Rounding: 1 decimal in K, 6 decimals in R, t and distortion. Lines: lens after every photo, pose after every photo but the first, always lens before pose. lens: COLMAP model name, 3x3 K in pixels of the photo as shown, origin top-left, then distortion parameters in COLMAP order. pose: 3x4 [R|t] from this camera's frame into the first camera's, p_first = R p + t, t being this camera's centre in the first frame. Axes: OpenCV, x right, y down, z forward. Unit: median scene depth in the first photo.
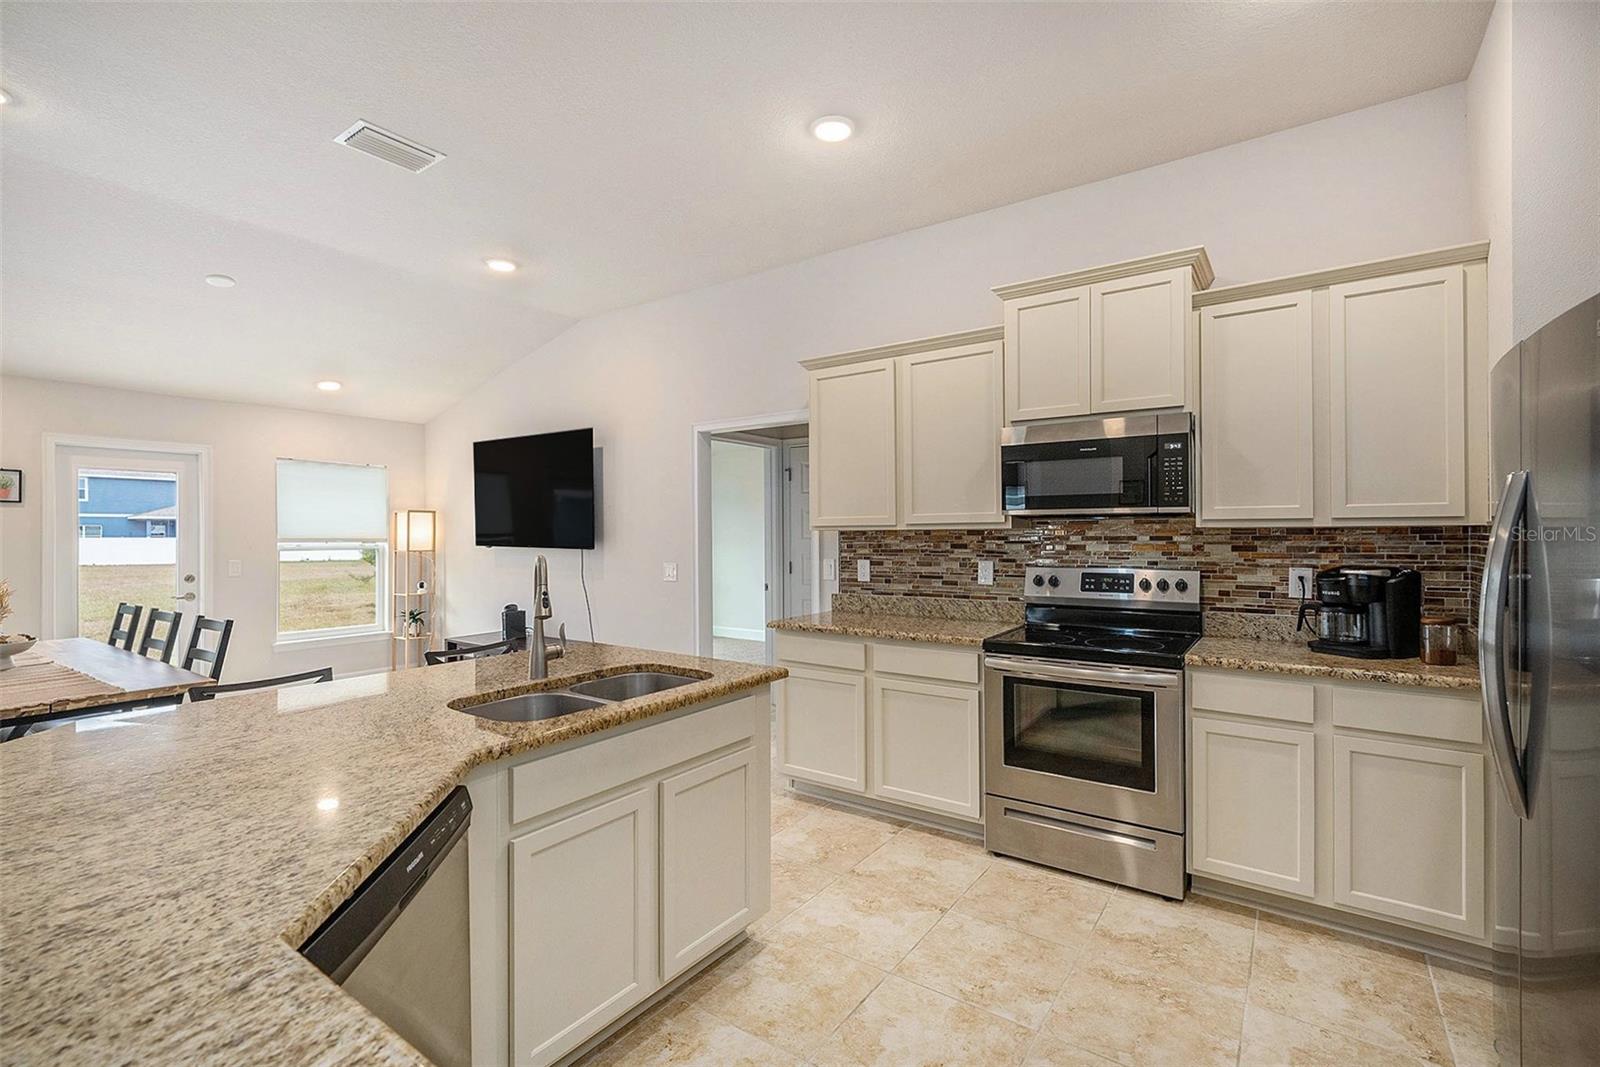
lens RADIAL K [[718.6, 0, 806.3], [0, 718.6, 529.1], [0, 0, 1]] dist [-0.003813, -0.001064]
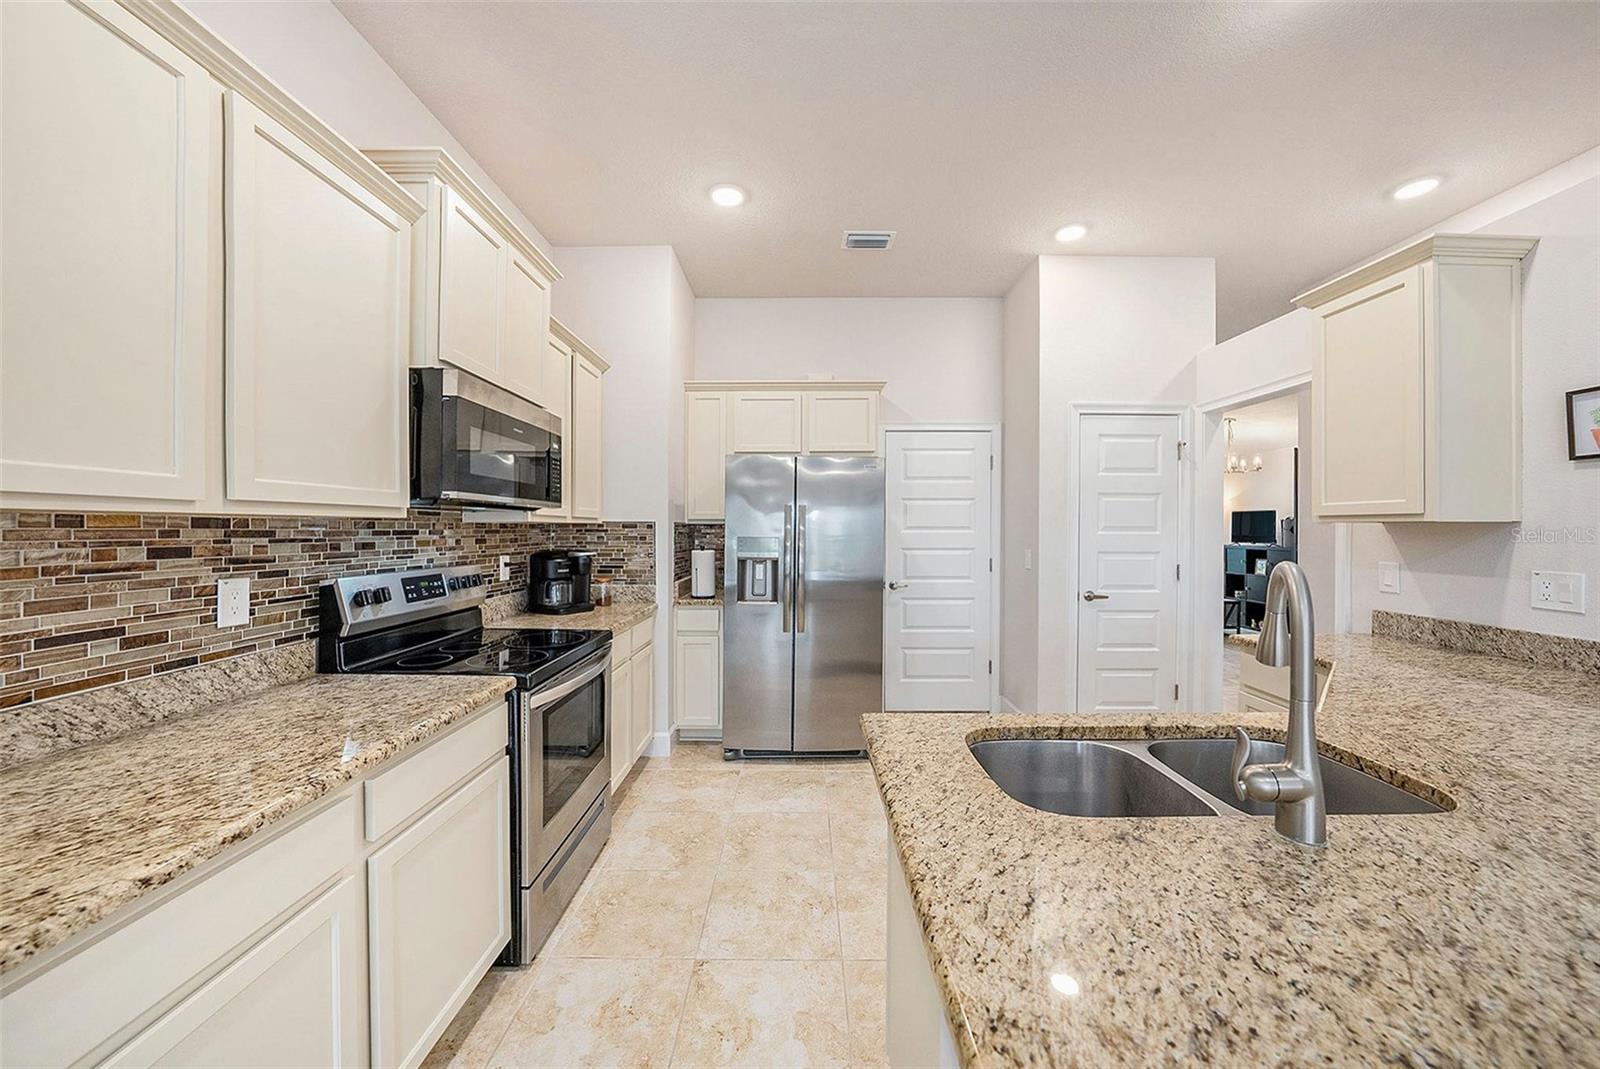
lens RADIAL K [[561.7, 0, 804.4], [0, 561.7, 526.3], [0, 0, 1]] dist [-0.026763, 0.006600]
pose [[-0.573539, 0.006027, 0.819156, -0.306981], [-0.005769, 0.999918, -0.011396, 0.009616], [-0.819158, -0.011262, -0.573457, 0.919571]]
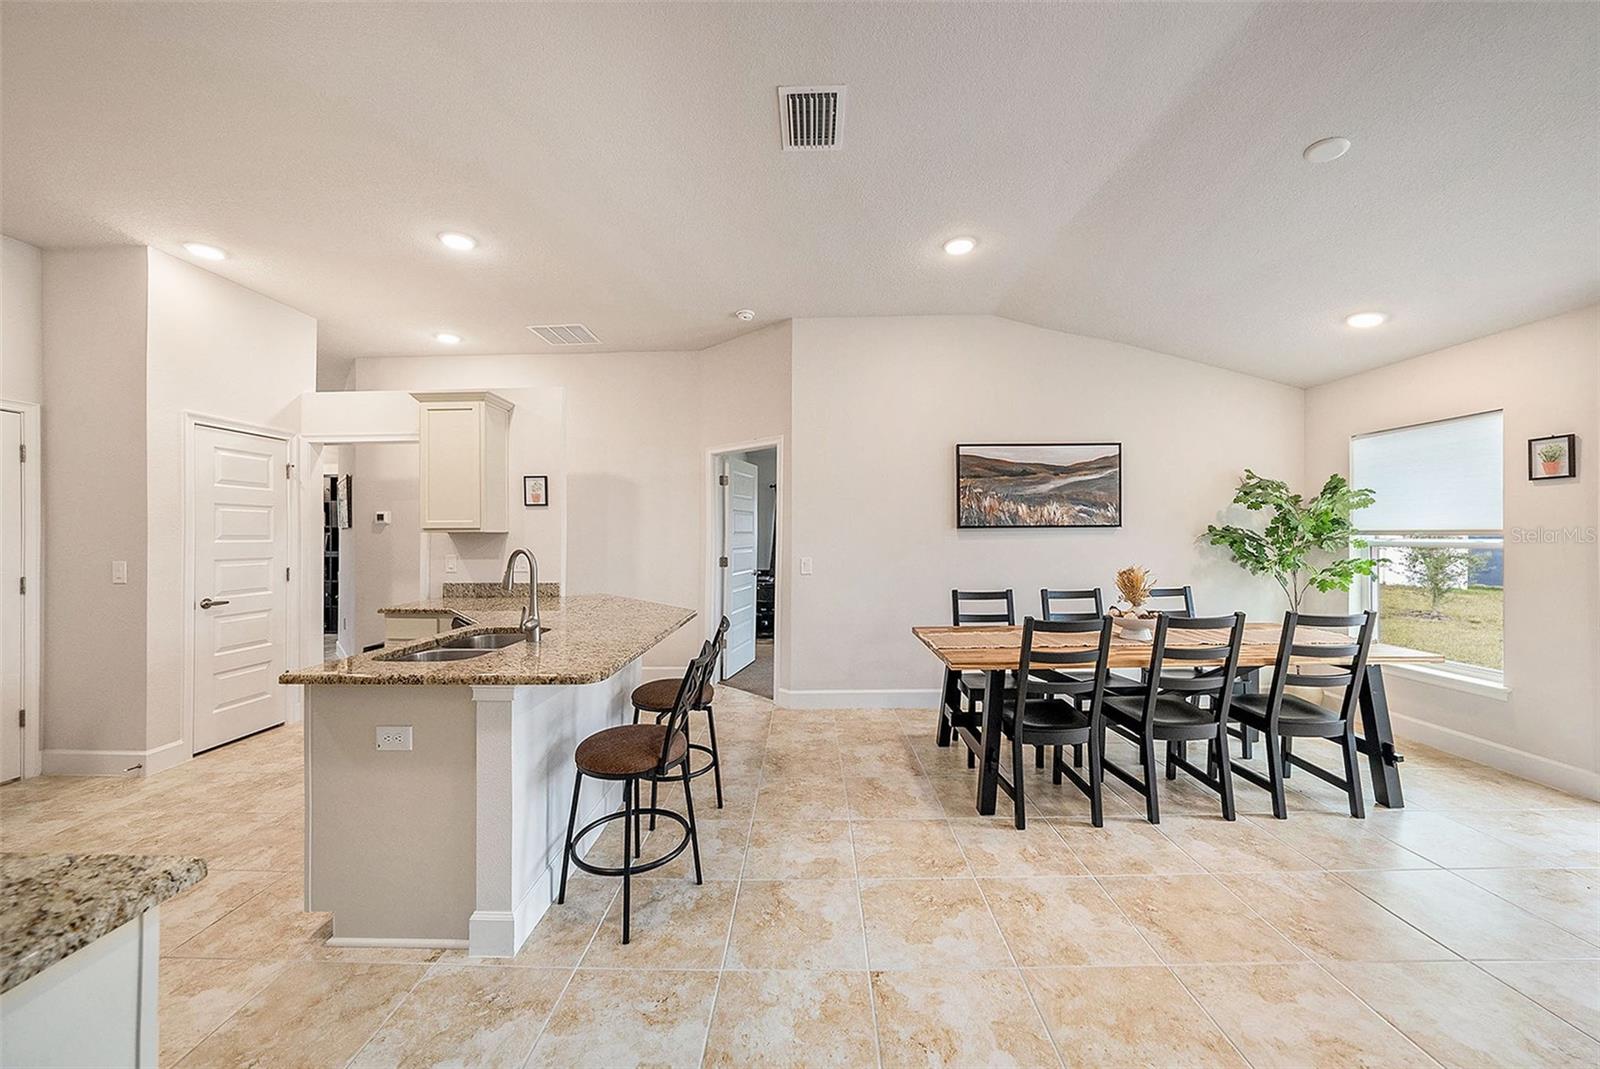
lens RADIAL K [[562.8, 0, 806.1], [0, 562.8, 532.3], [0, 0, 1]] dist [-0.023107, 0.000153]
pose [[-0.829183, 0.007988, -0.558920, -0.143316], [0.016500, 0.999812, -0.010189, 0.017001], [0.558734, -0.017671, -0.829159, 1.342664]]
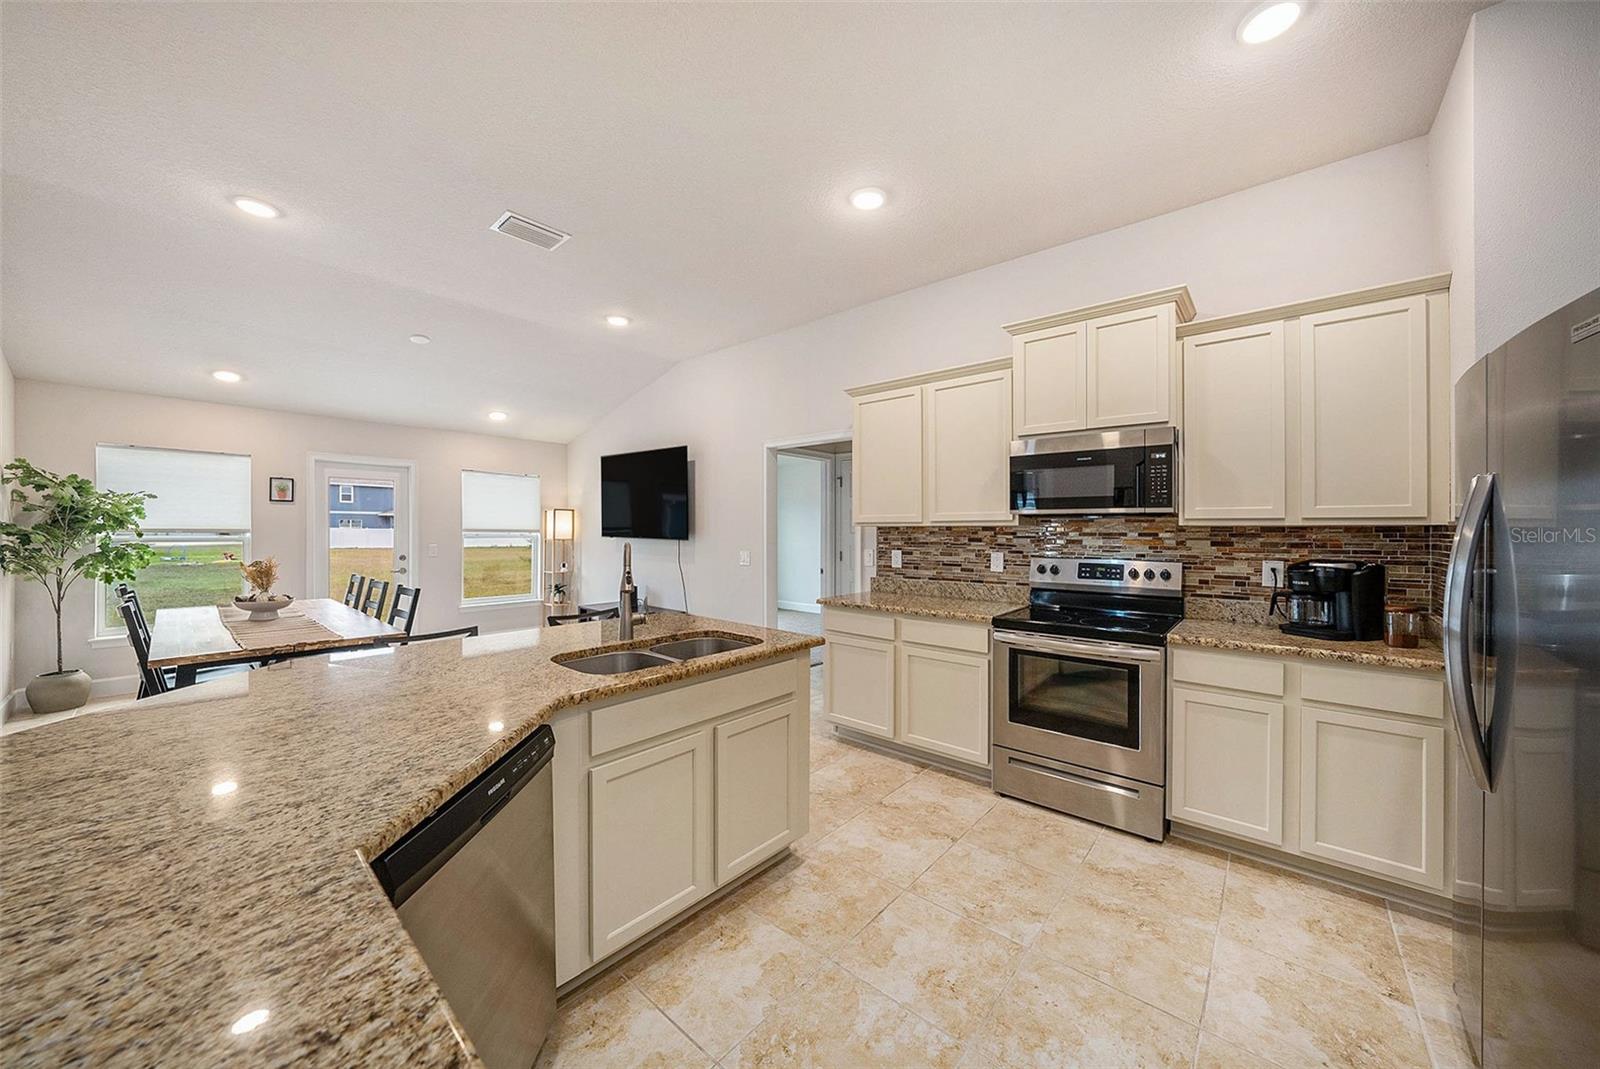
lens RADIAL K [[561.7, 0, 804.4], [0, 561.7, 526.3], [0, 0, 1]] dist [-0.026763, 0.006600]
pose [[0.994654, 0.008017, -0.102950, 0.024088], [-0.007985, 0.999968, 0.000721, 0.002834], [0.102952, 0.000105, 0.994686, 0.029986]]
